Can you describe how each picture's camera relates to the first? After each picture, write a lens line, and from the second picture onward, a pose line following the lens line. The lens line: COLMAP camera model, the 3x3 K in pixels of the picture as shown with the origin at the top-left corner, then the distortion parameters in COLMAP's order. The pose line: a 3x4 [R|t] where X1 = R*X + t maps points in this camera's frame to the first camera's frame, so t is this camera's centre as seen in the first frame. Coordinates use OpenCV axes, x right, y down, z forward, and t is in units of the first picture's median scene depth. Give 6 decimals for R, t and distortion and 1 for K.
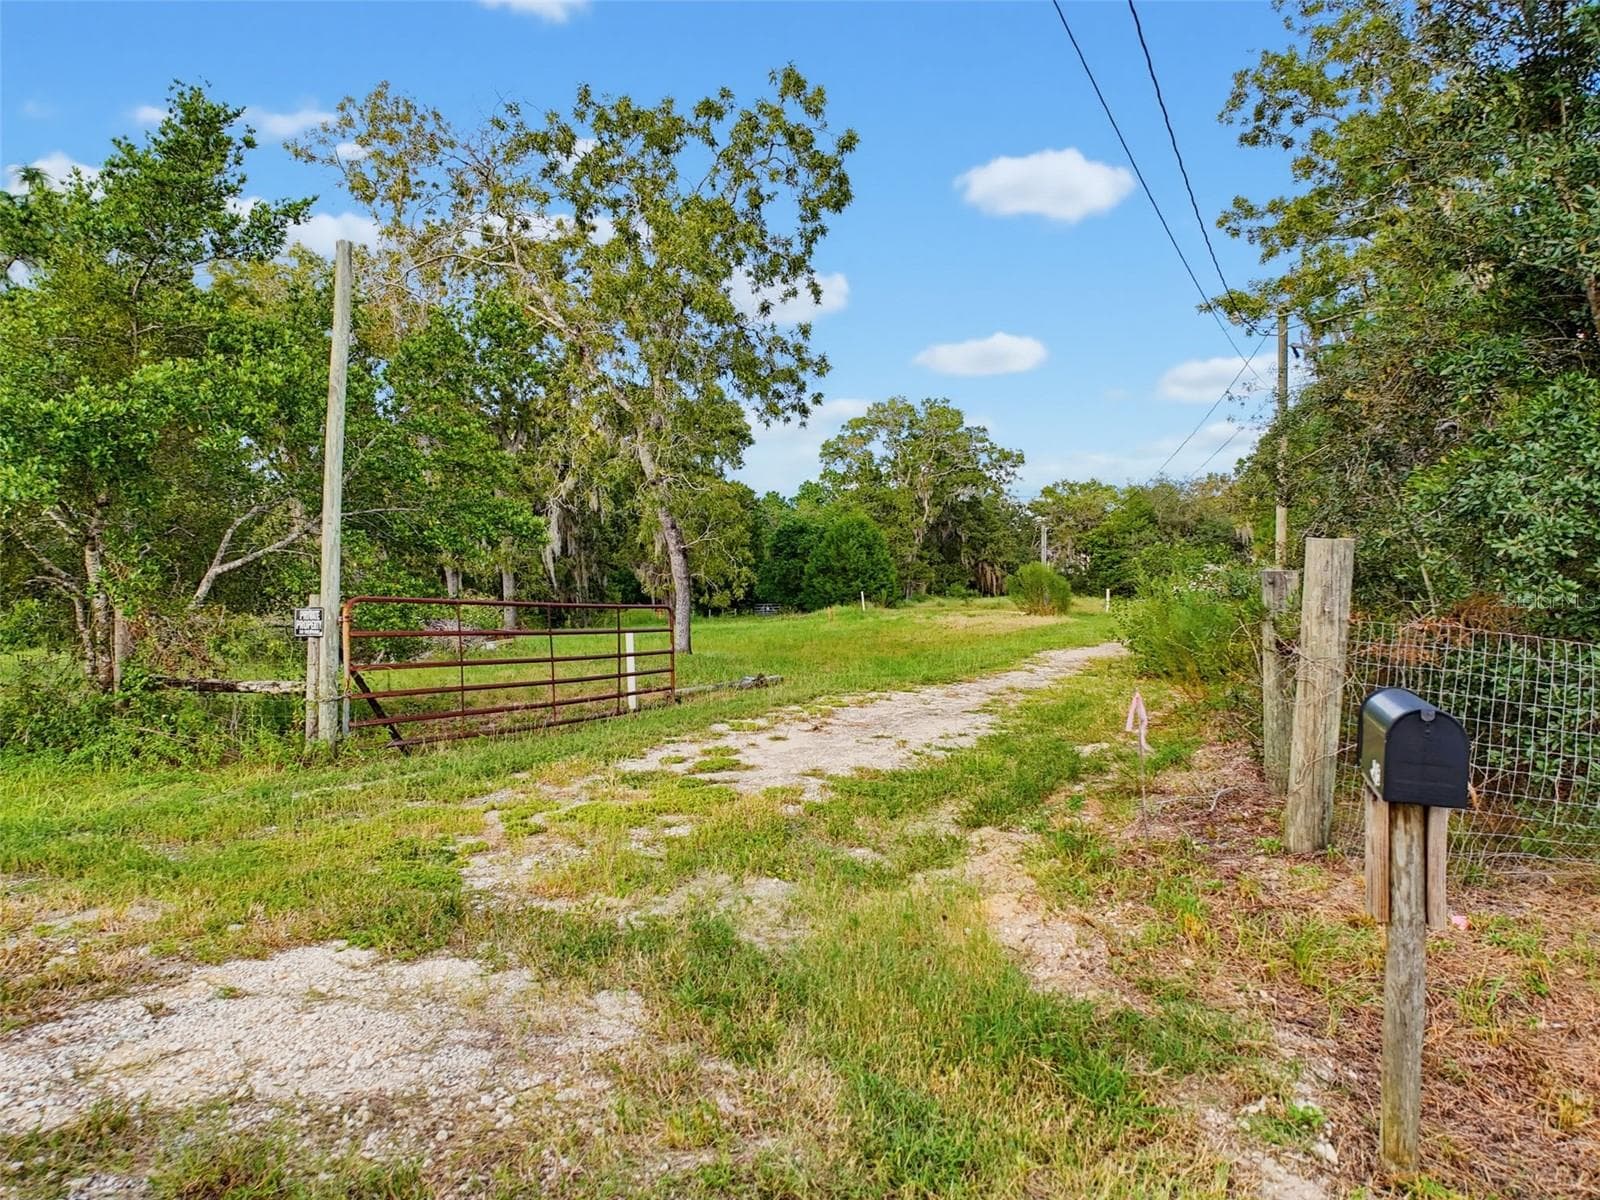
lens RADIAL K [[995.1, 0, 800.0], [0, 995.1, 600.0], [0, 0, 1]] dist [0.048399, -0.058656]
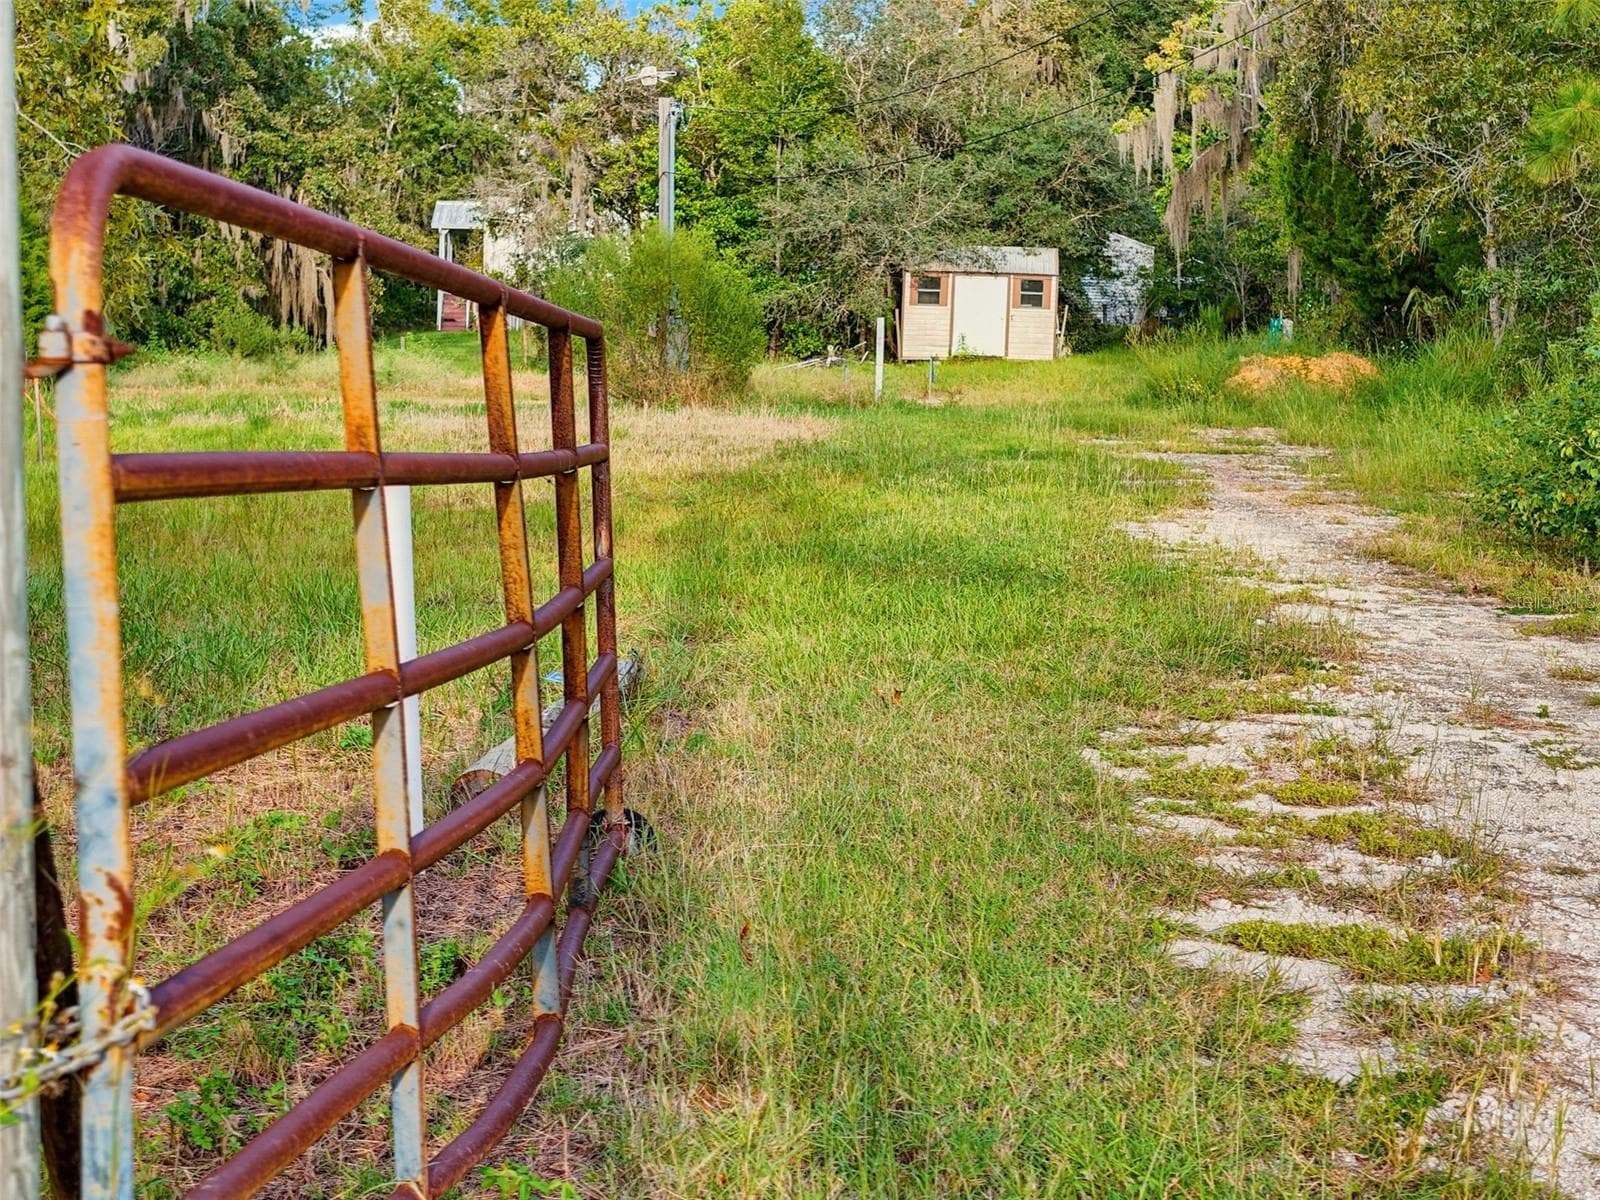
lens RADIAL K [[3230.0, 0, 800.0], [0, 3230.0, 600.0], [0, 0, 1]] dist [-0.069171, -0.112328]
pose [[0.917736, -0.029850, 0.396068, -0.220640], [0.001743, 0.997465, 0.071137, 0.009342], [-0.397188, -0.064595, 0.915461, 0.272180]]
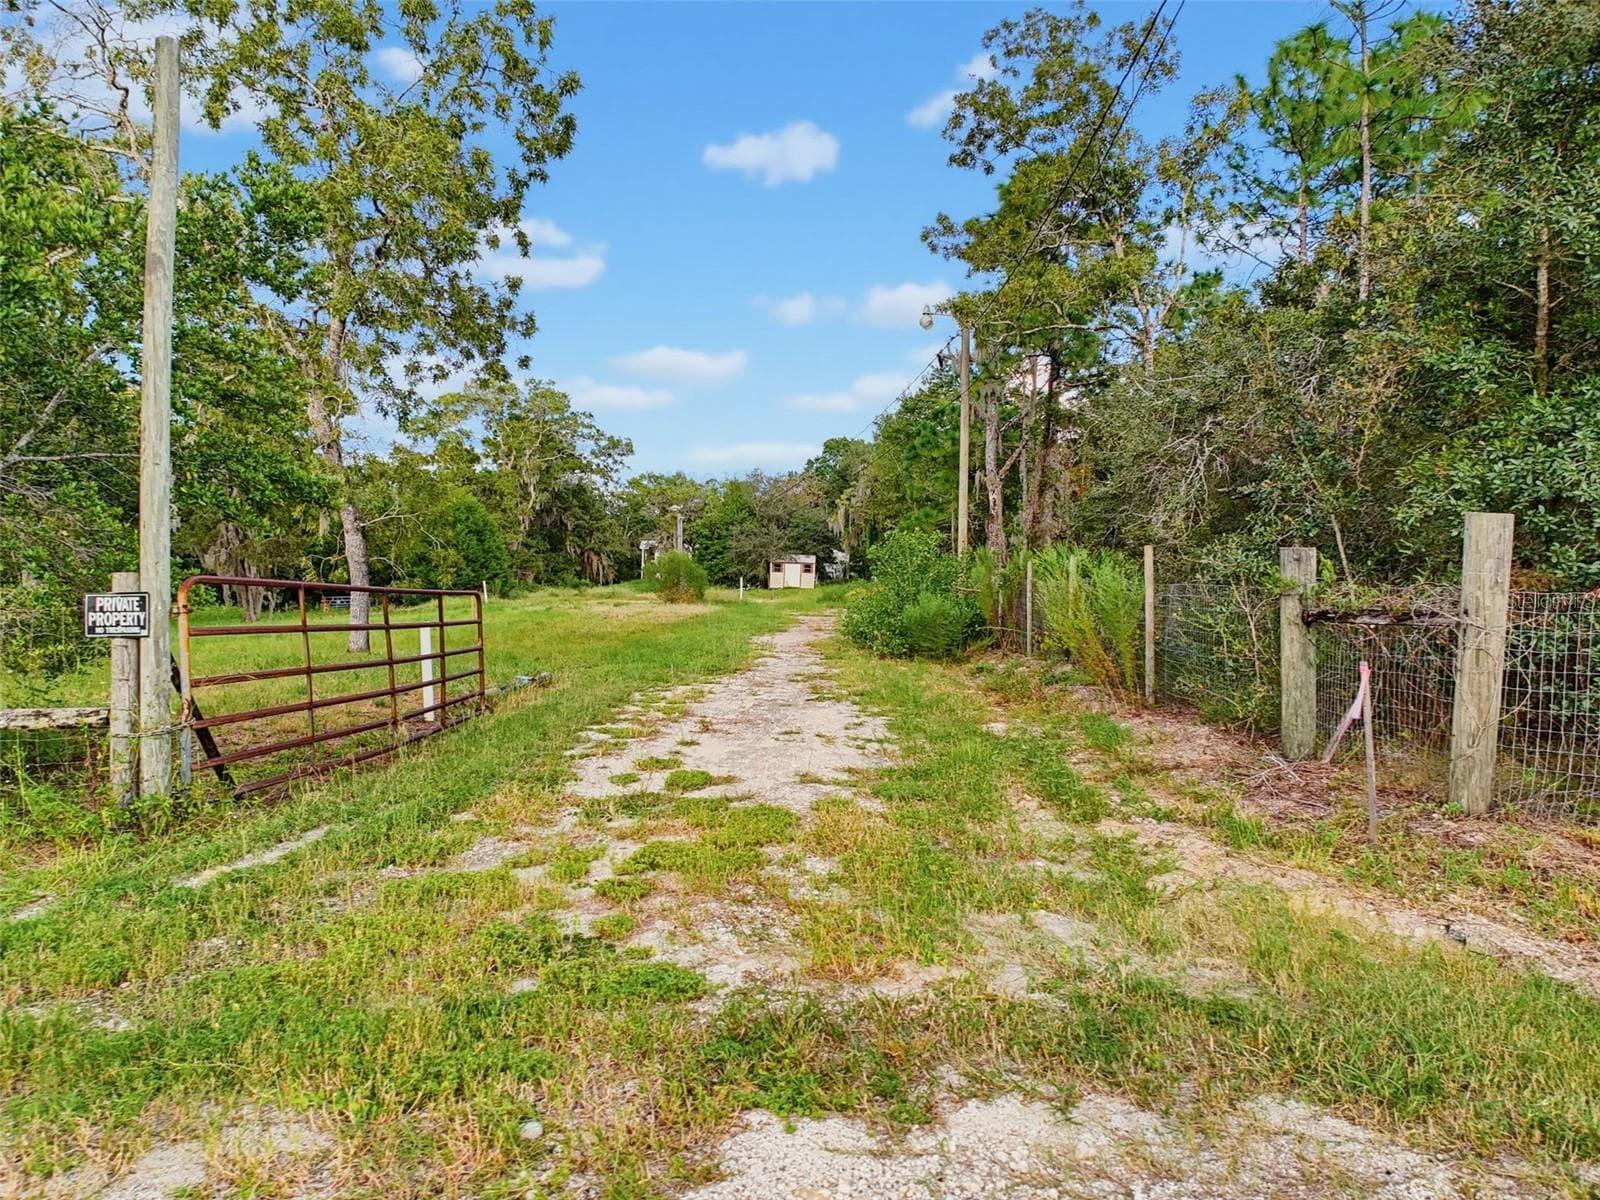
lens RADIAL K [[991.4, 0, 815.6], [0, 991.4, 596.3], [0, 0, 1]] dist [0.010281, -0.016443]
pose [[0.901159, -0.008423, 0.433406, -0.152156], [0.005888, 0.999957, 0.007191, 0.003250], [-0.433448, -0.003929, 0.901170, 0.094416]]
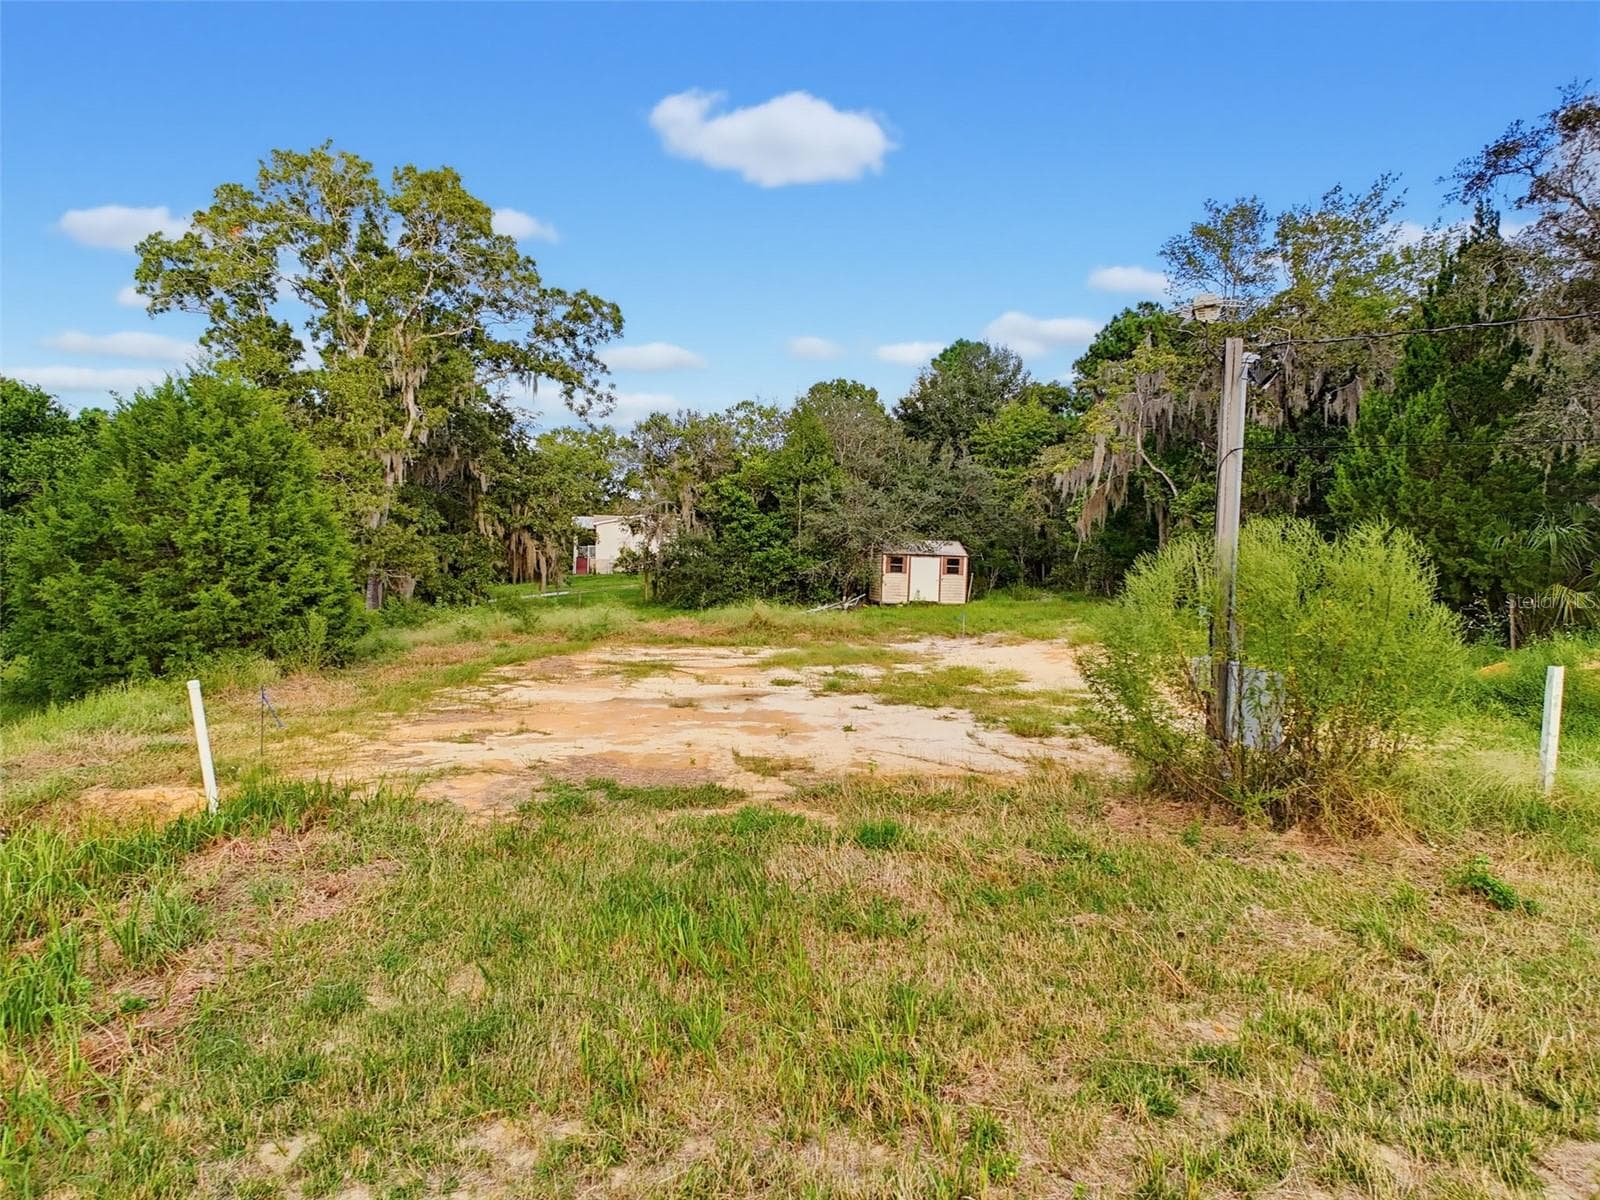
lens RADIAL K [[920.9, 0, 800.0], [0, 920.9, 600.0], [0, 0, 1]] dist [-0.036263, -0.000581]
pose [[0.834859, -0.023311, 0.549971, 0.162766], [0.005018, 0.999384, 0.034741, -0.070665], [-0.550442, -0.026244, 0.834461, 2.038915]]
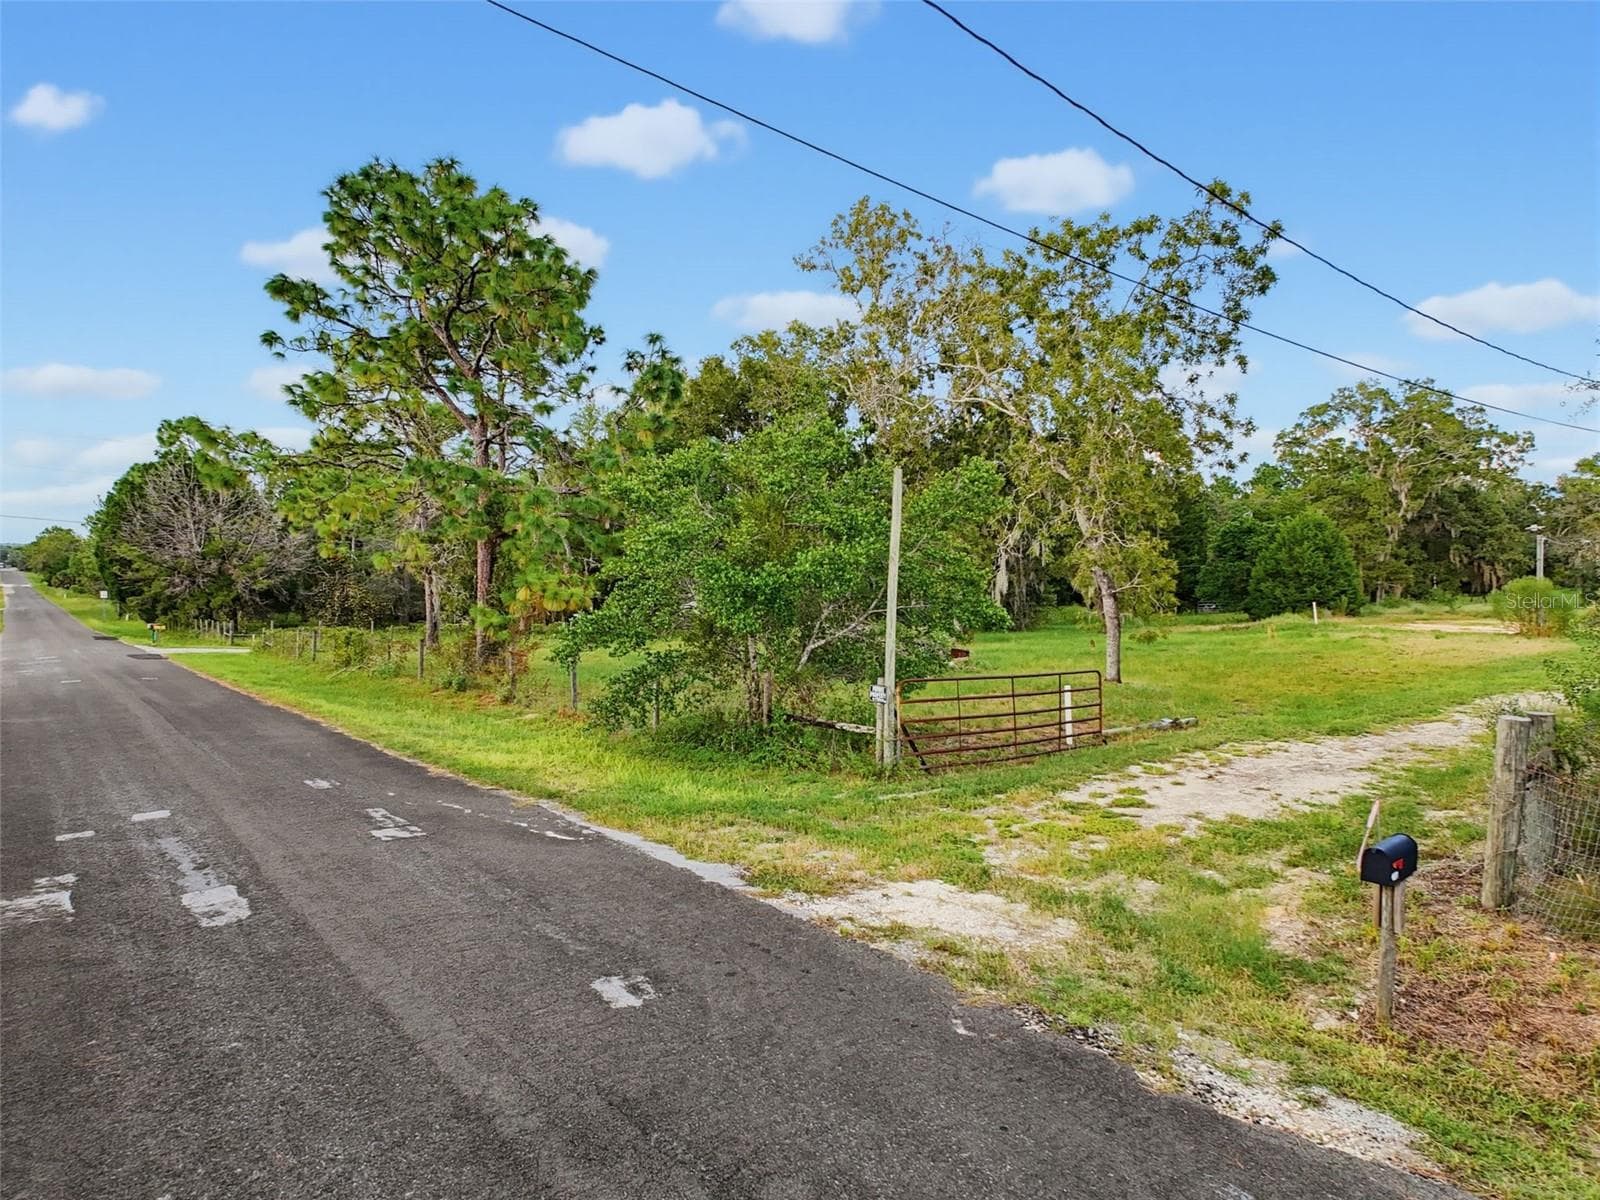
lens RADIAL K [[1006.1, 0, 762.7], [0, 1006.1, 581.8], [0, 0, 1]] dist [0.004774, -0.022900]
pose [[0.896020, 0.010052, -0.443900, 0.041113], [-0.008042, 0.999947, 0.006411, -0.076107], [0.443941, -0.002175, 0.896053, -0.267685]]
